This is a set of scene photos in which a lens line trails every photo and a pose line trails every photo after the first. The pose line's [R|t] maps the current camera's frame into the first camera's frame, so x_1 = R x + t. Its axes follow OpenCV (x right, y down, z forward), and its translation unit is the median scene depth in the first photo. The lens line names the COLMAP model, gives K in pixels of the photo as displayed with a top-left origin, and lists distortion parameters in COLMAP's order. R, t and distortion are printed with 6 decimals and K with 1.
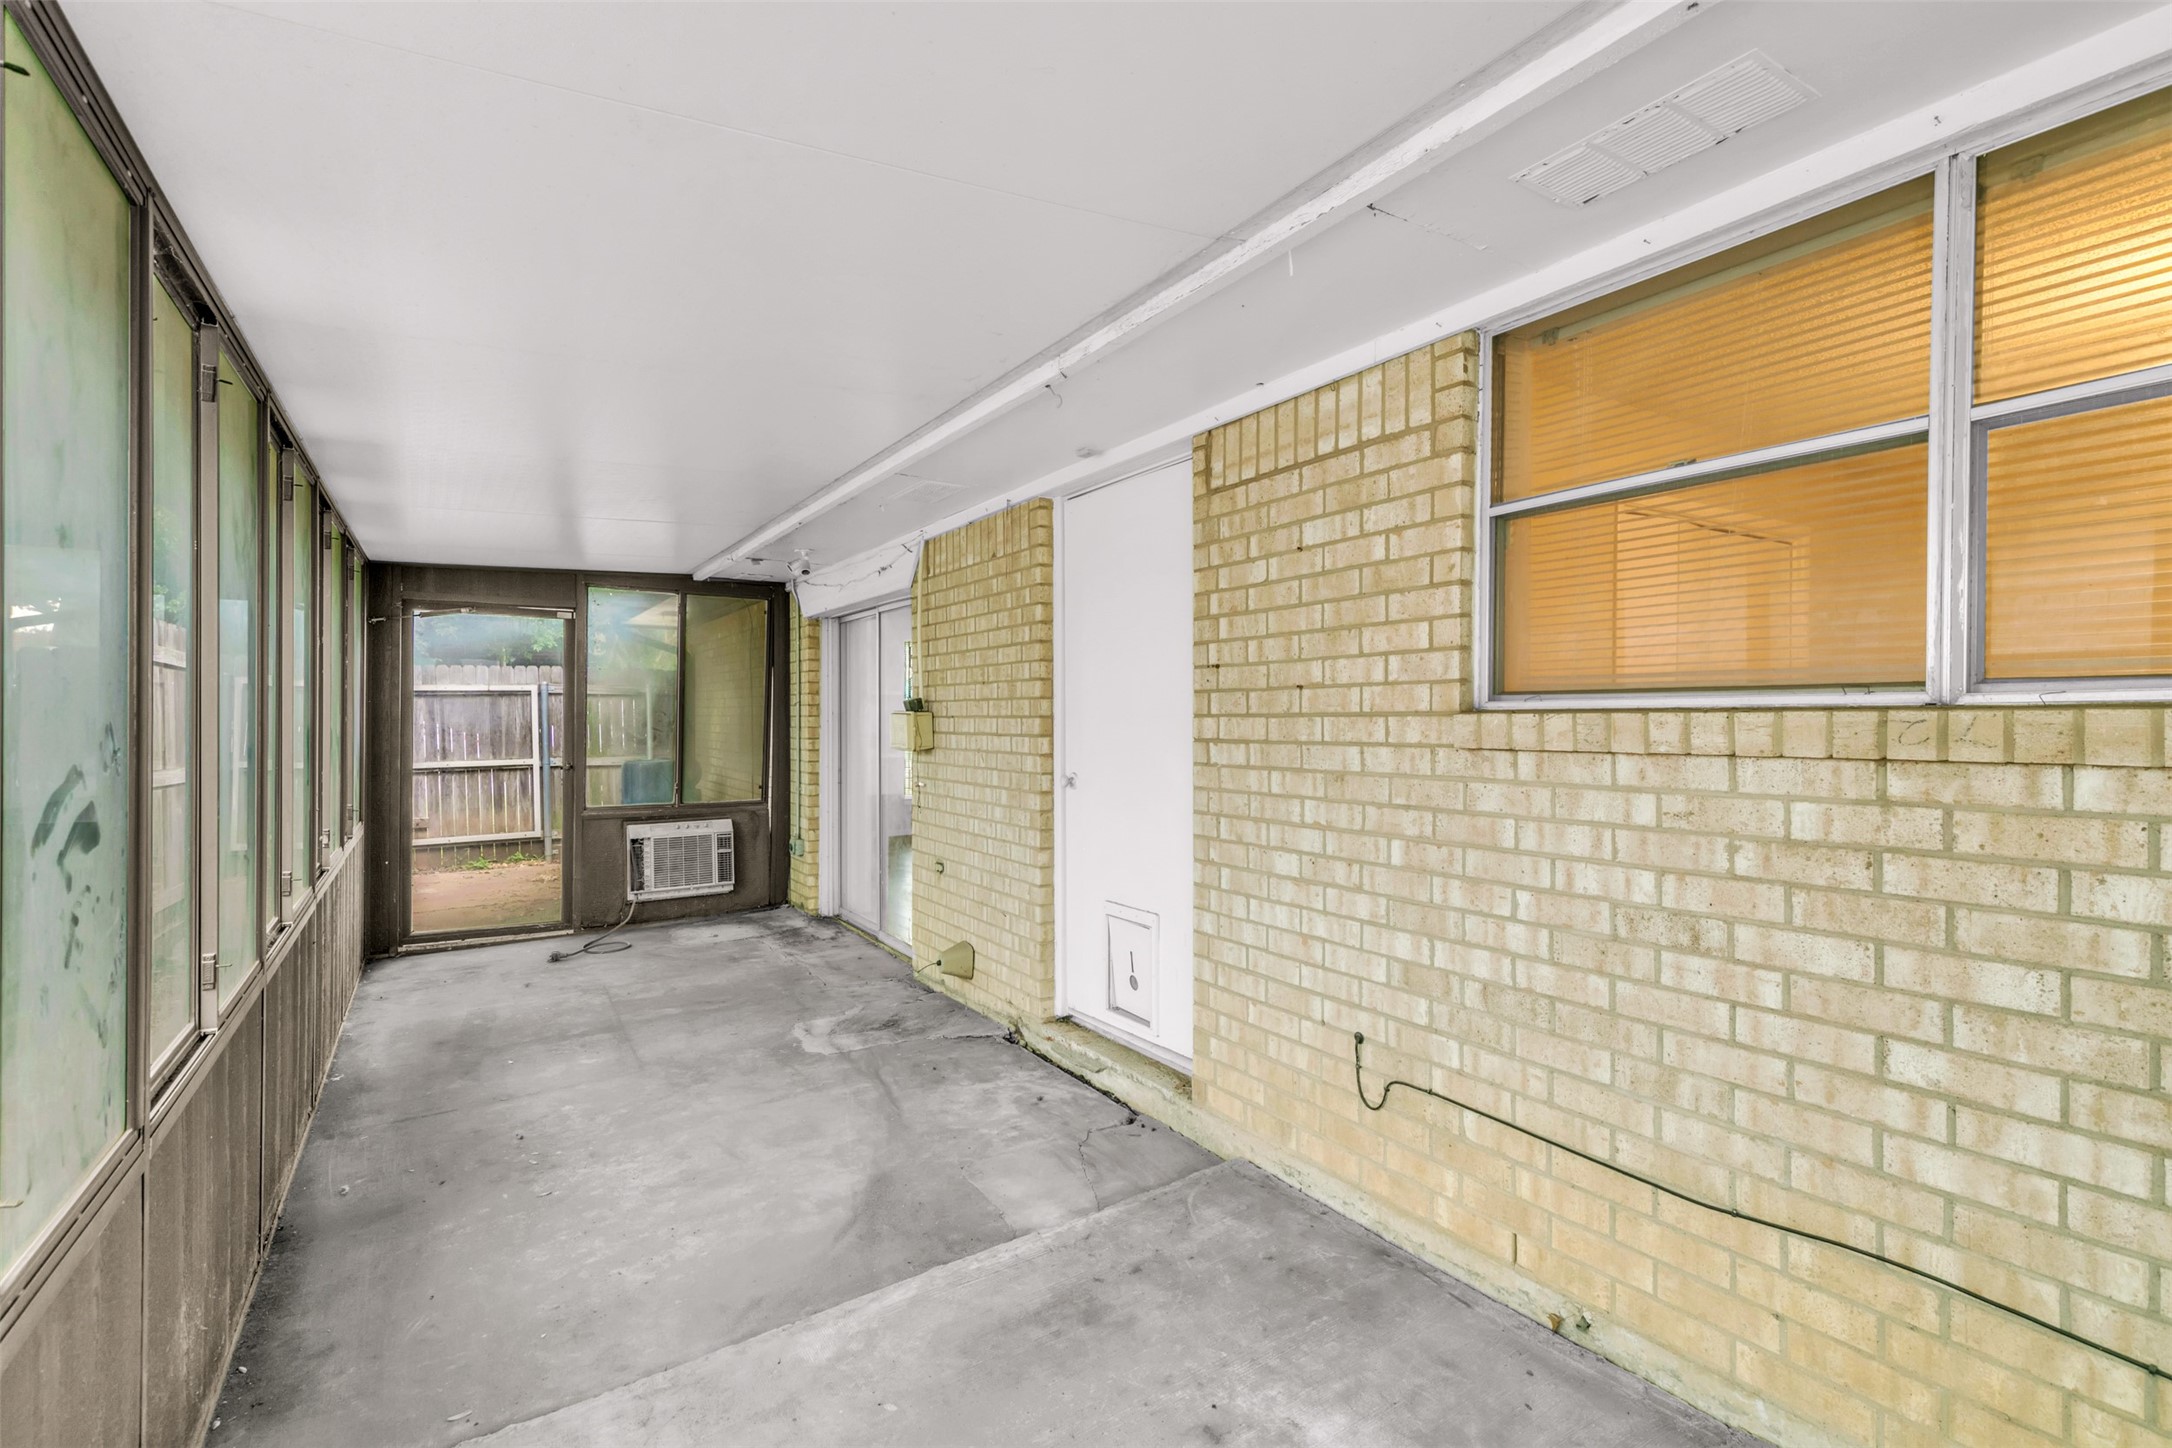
lens RADIAL K [[1032.4, 0, 1102.4], [0, 1032.4, 726.7], [0, 0, 1]] dist [0.008781, -0.000371]
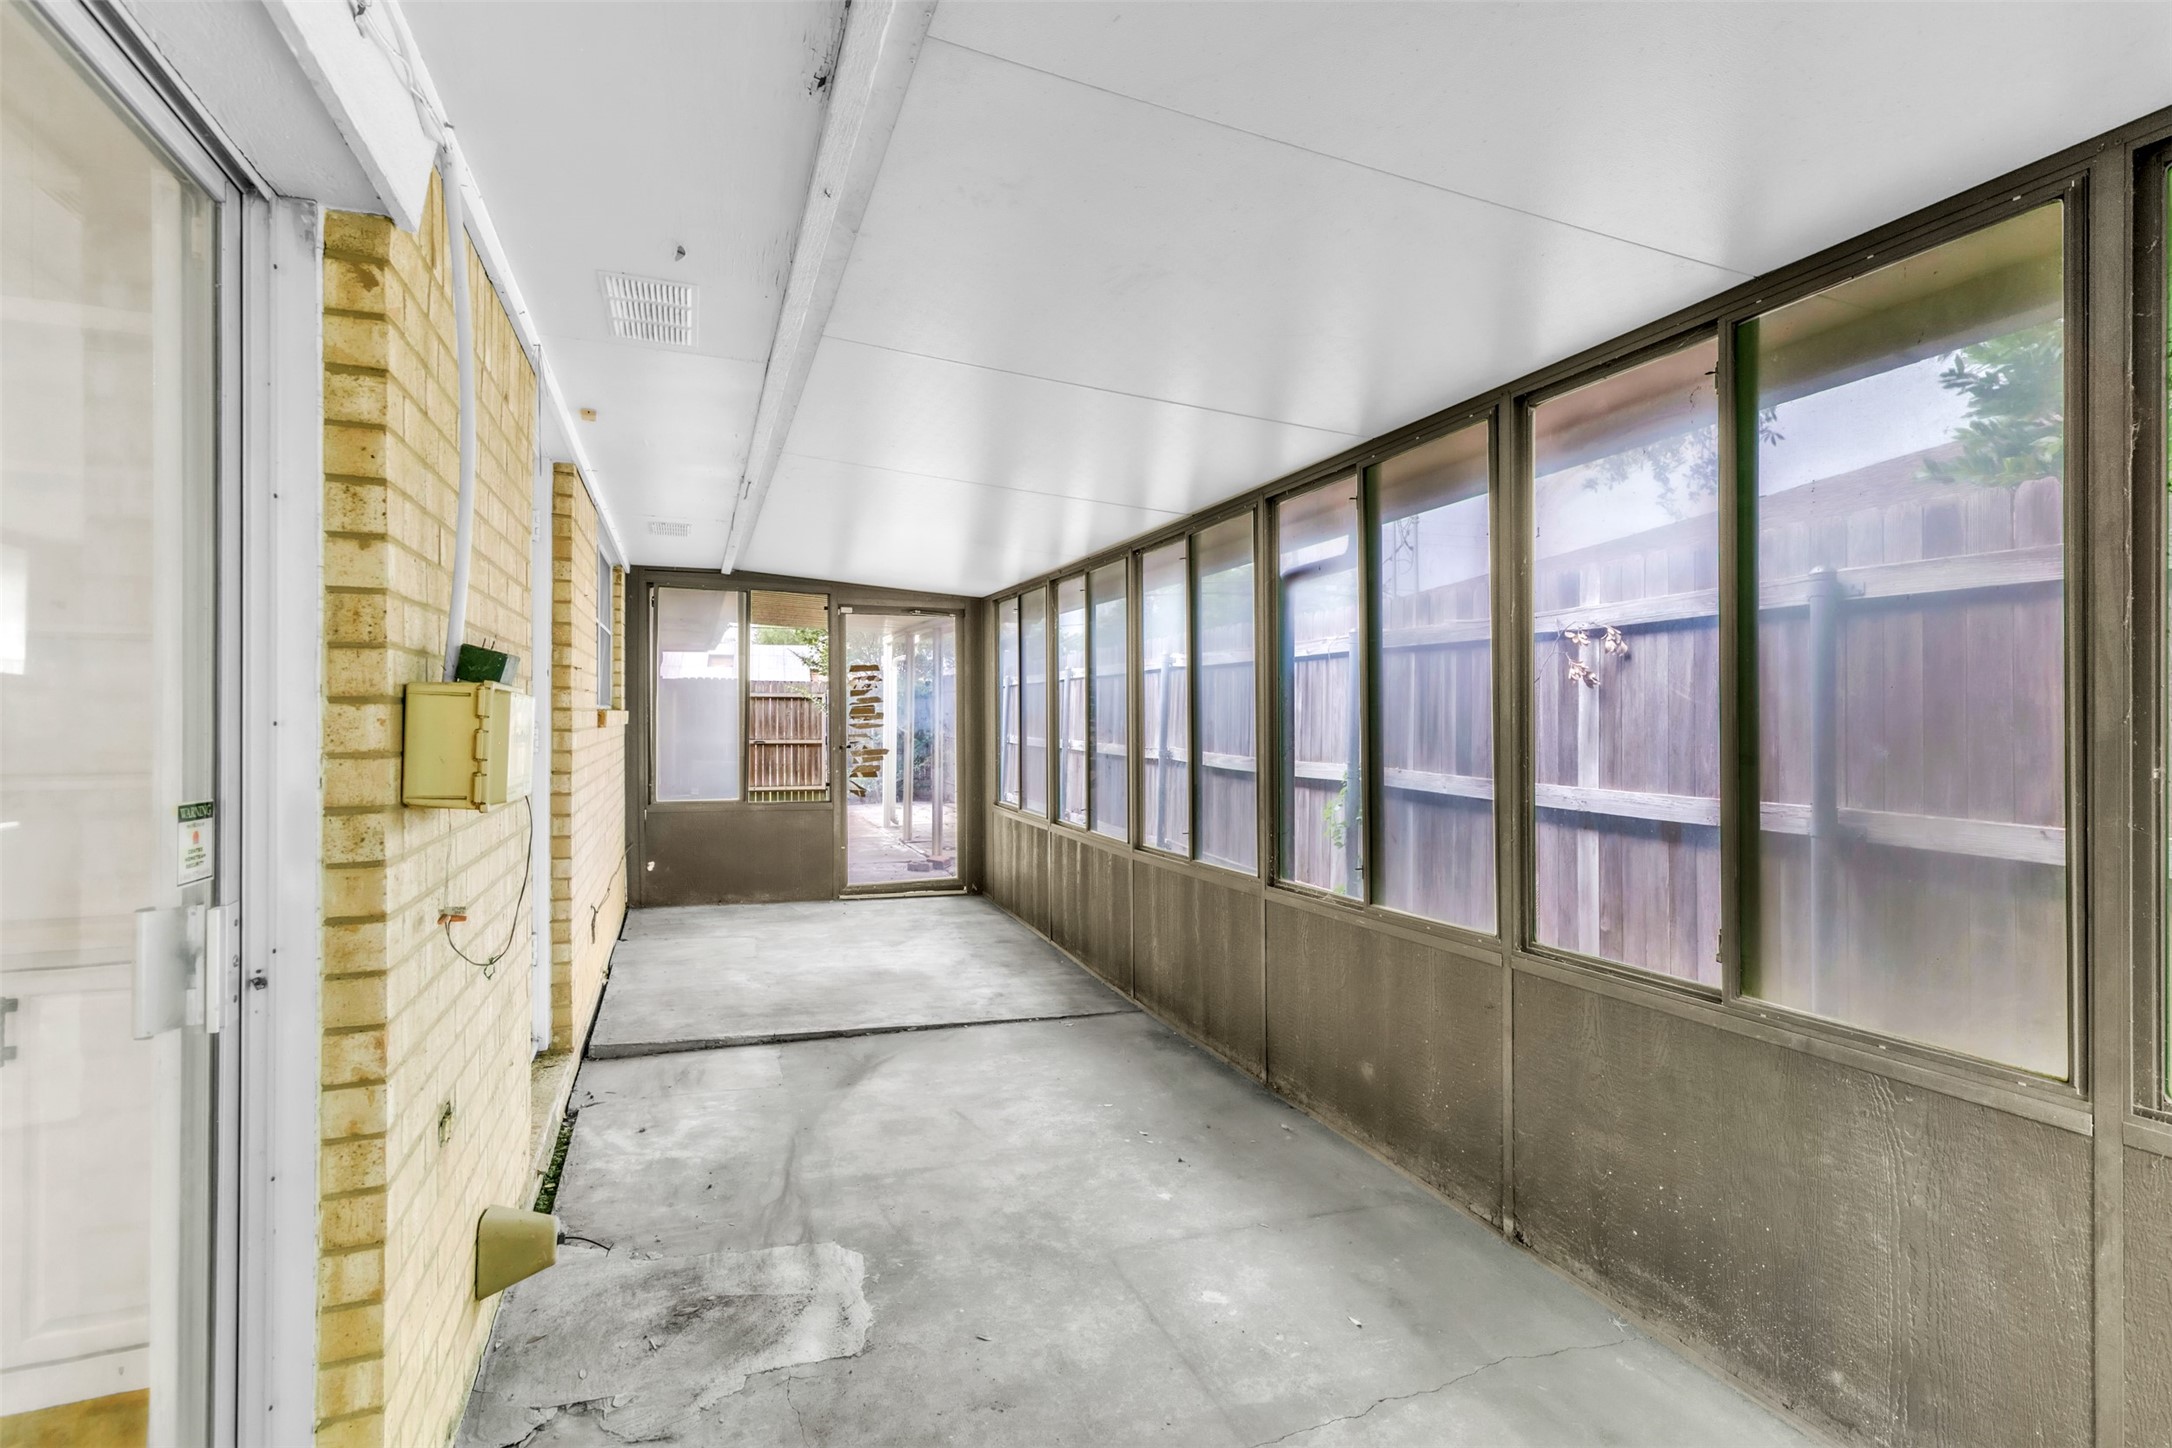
lens RADIAL K [[1024.8, 0, 1104.8], [0, 1024.8, 716.6], [0, 0, 1]] dist [0.008399, 0.000406]
pose [[-0.985465, -0.003910, 0.169834, -0.570939], [-0.003051, 0.999981, 0.005319, -0.009462], [-0.169852, 0.004723, -0.985458, 1.695049]]
